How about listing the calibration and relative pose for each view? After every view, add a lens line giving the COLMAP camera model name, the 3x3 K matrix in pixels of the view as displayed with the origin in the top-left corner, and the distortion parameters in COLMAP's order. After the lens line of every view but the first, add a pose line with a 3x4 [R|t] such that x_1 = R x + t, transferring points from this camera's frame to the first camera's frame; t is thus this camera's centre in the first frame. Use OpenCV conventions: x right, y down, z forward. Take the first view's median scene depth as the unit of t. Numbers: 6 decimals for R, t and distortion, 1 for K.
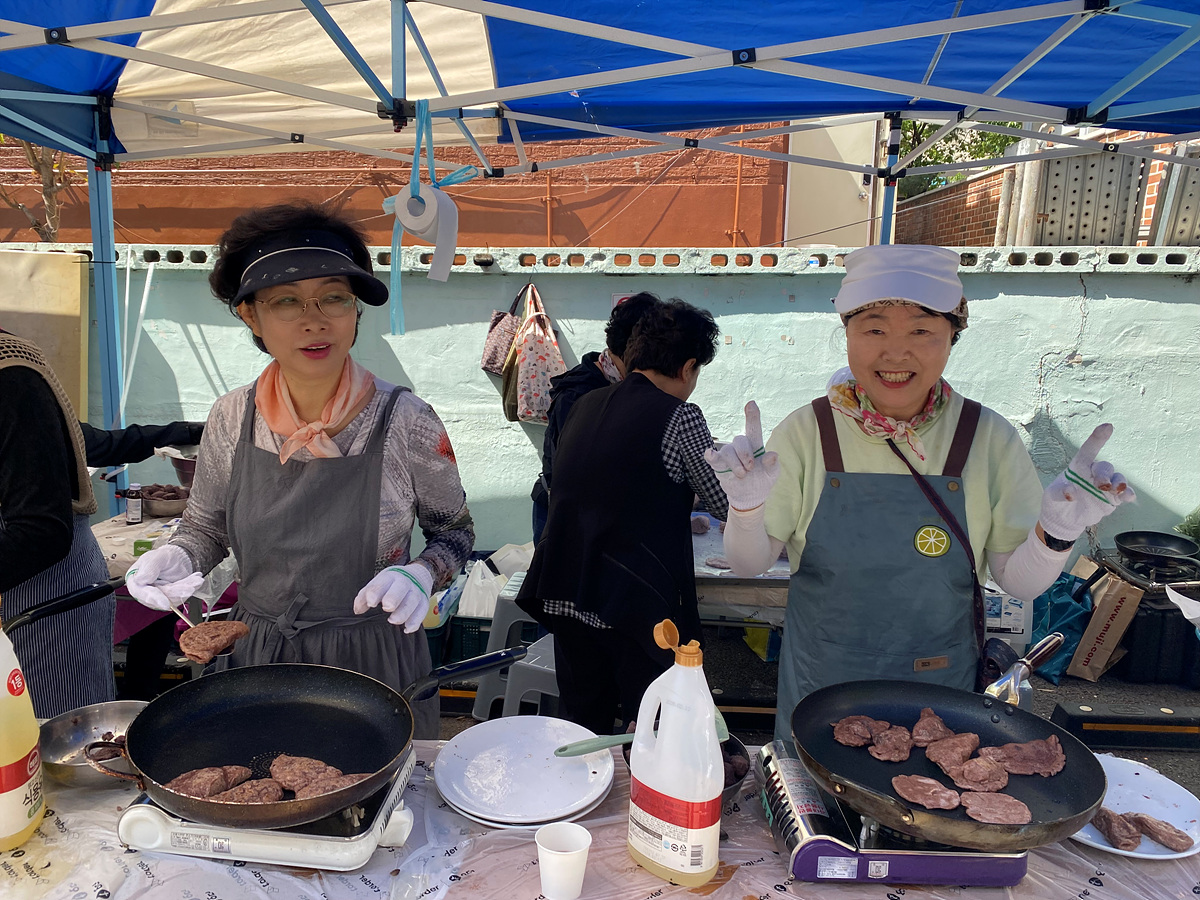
lens RADIAL K [[886.8, 0, 587.9], [0, 886.8, 469.7], [0, 0, 1]] dist [0.021910, -0.025019]
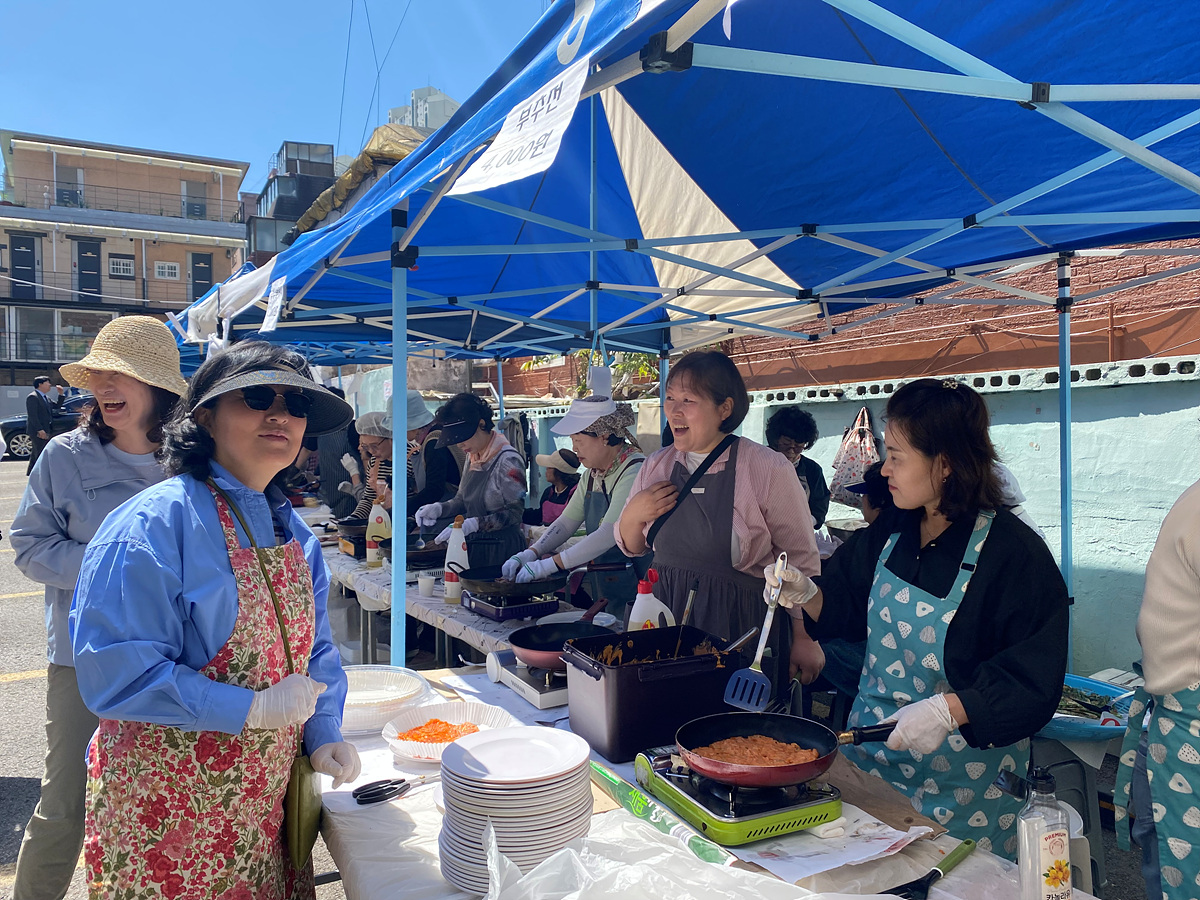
lens RADIAL K [[886.8, 0, 608.9], [0, 886.8, 442.5], [0, 0, 1]] dist [0.021910, -0.025019]
pose [[0.538989, -0.004998, -0.842298, 0.910304], [-0.151258, 0.983153, -0.102624, 0.052206], [0.828621, 0.182717, 0.529152, -0.072359]]
